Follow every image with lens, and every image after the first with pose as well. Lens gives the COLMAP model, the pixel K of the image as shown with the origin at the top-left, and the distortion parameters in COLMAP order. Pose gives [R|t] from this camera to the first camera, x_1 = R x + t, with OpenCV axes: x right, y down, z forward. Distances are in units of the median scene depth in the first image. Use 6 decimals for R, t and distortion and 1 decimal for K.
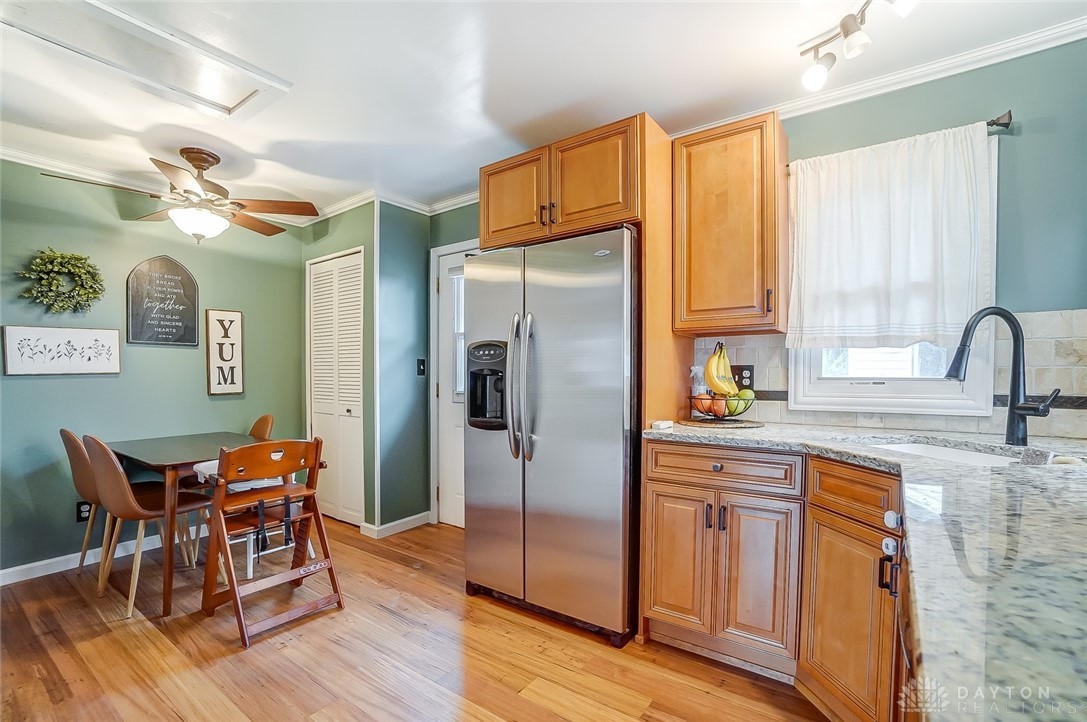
lens RADIAL K [[489.2, 0, 545.7], [0, 489.2, 383.8], [0, 0, 1]] dist [-0.056443, 0.020322]
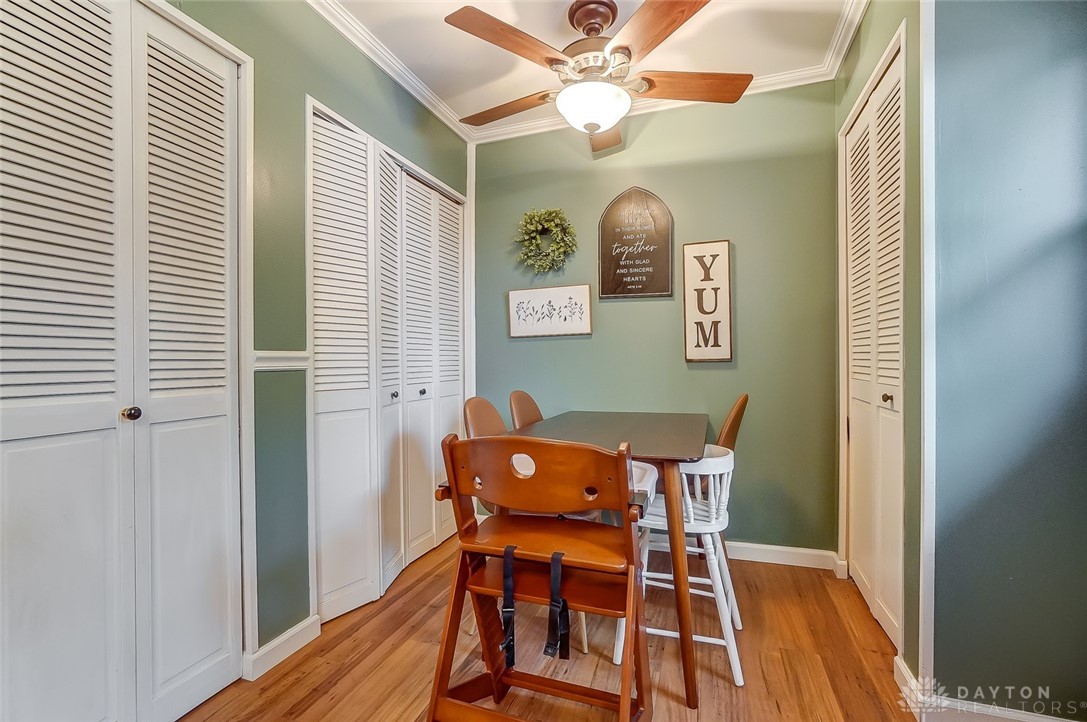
lens RADIAL K [[461.5, 0, 565.6], [0, 461.5, 364.7], [0, 0, 1]] dist [-0.047054, 0.016590]
pose [[0.279591, 0.007696, -0.960088, -0.140306], [-0.015379, 0.999875, 0.003536, 0.050909], [0.959996, 0.013777, 0.279674, 1.112390]]
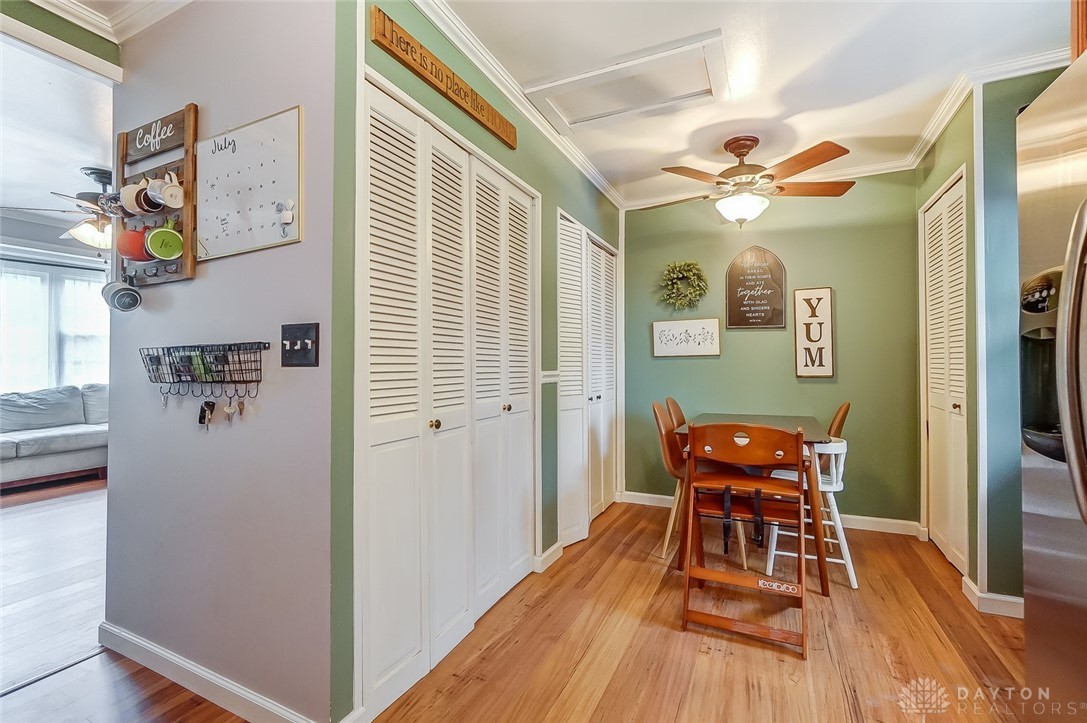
lens RADIAL K [[485.7, 0, 540.9], [0, 485.7, 355.2], [0, 0, 1]] dist [-0.057638, 0.019343]
pose [[0.153677, -0.017549, -0.987965, 0.321961], [-0.024289, 0.999473, -0.021532, 0.022004], [0.987823, 0.027305, 0.153170, 0.593402]]
